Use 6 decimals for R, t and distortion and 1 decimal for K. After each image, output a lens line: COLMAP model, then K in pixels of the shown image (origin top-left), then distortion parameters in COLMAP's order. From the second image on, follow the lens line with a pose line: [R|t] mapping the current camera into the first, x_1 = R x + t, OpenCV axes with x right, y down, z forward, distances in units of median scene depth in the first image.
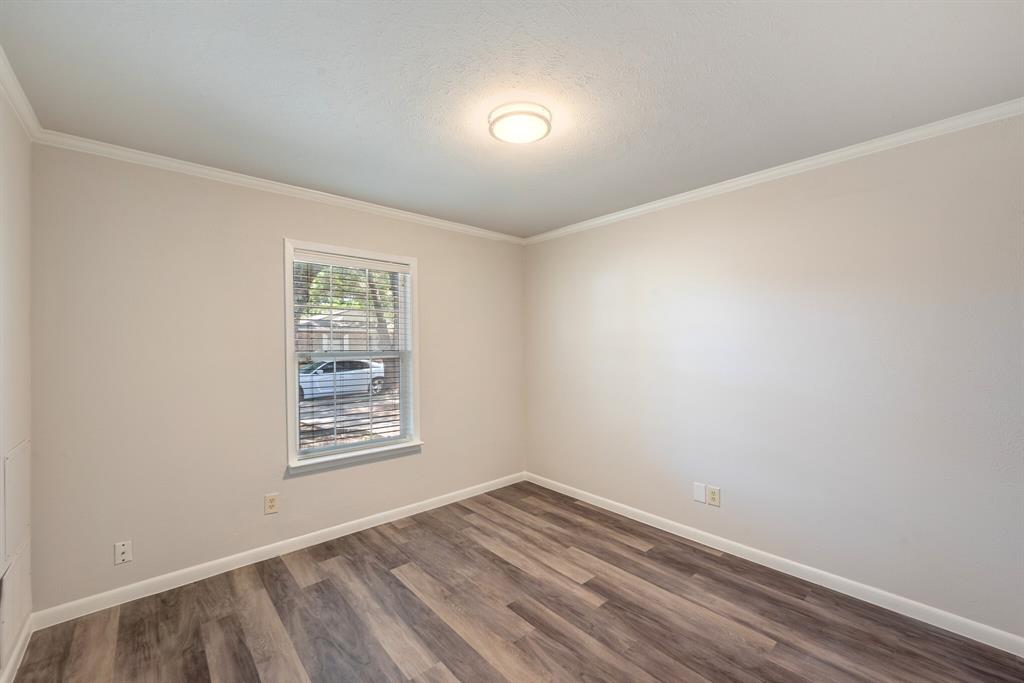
lens RADIAL K [[410.5, 0, 504.3], [0, 410.5, 342.5], [0, 0, 1]] dist [0.001331, 0.001205]
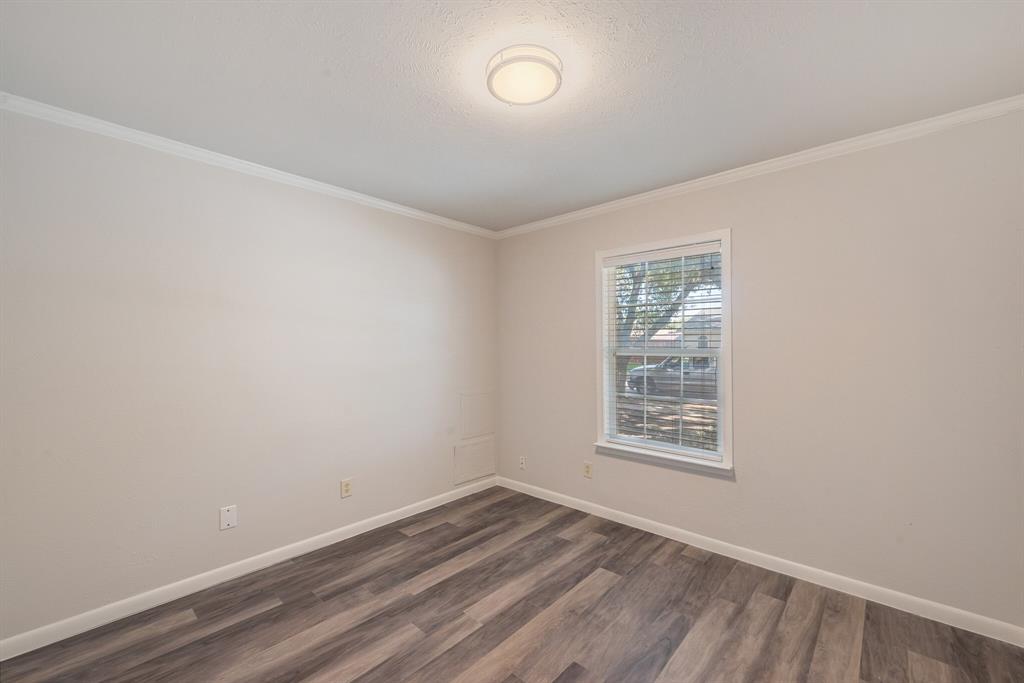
lens RADIAL K [[410.5, 0, 517.6], [0, 410.5, 348.3], [0, 0, 1]] dist [0.001331, 0.001205]
pose [[0.134526, 0.014005, -0.990811, 0.620332], [0.008144, 0.999851, 0.015239, 0.005132], [0.990877, -0.010119, 0.134392, 0.618213]]
